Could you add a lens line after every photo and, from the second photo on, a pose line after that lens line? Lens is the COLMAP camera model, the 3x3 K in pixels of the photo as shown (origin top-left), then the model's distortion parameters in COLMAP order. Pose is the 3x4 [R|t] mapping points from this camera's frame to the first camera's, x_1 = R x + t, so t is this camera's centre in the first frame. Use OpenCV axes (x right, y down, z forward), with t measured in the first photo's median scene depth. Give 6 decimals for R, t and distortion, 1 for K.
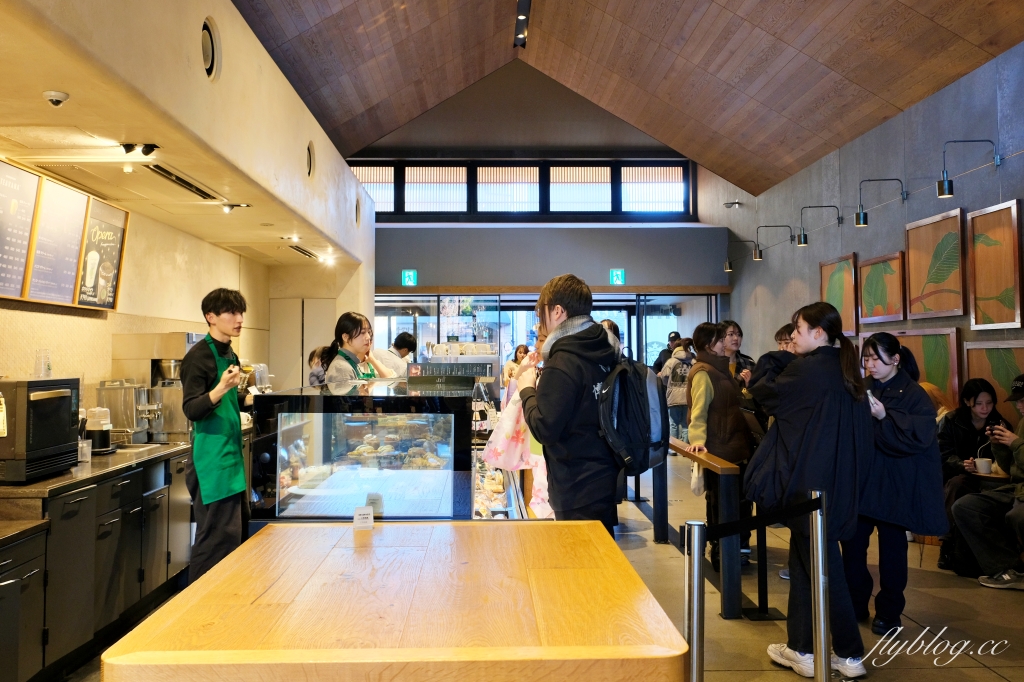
lens RADIAL K [[840.1, 0, 509.5], [0, 840.1, 316.3], [0, 0, 1]] dist [0.000734, -0.005246]
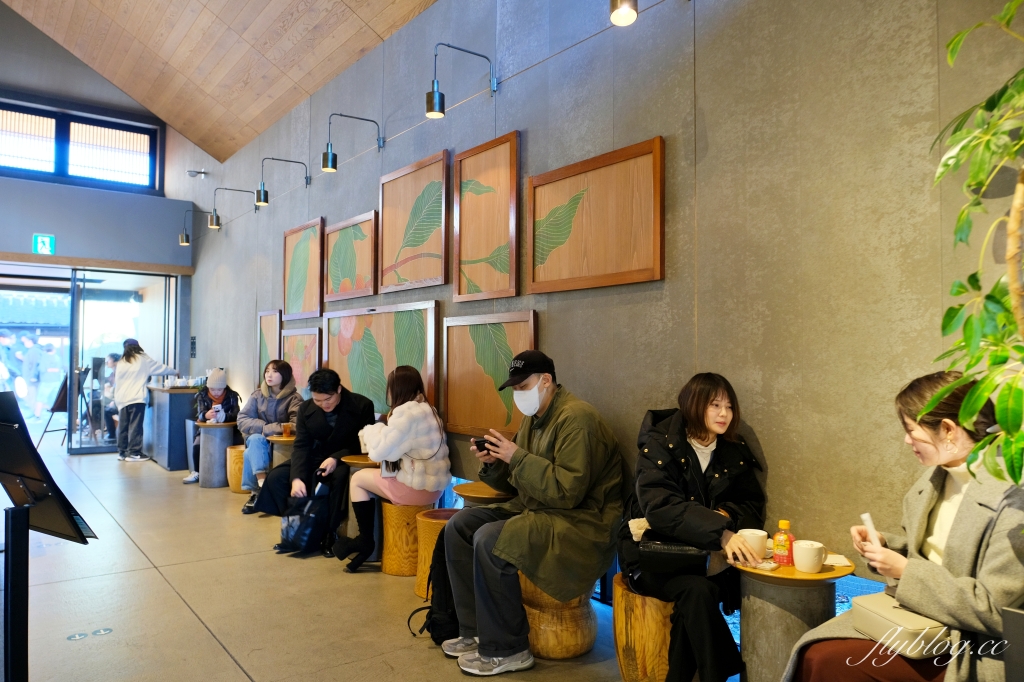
lens RADIAL K [[720.0, 0, 512.0], [0, 720.0, 341.0], [0, 0, 1]] dist [-0.032619, -0.000306]
pose [[0.804253, 0.024407, 0.593786, 0.137375], [-0.038846, 0.999179, 0.011544, 0.030637], [-0.593016, -0.032351, 0.804540, 0.300494]]
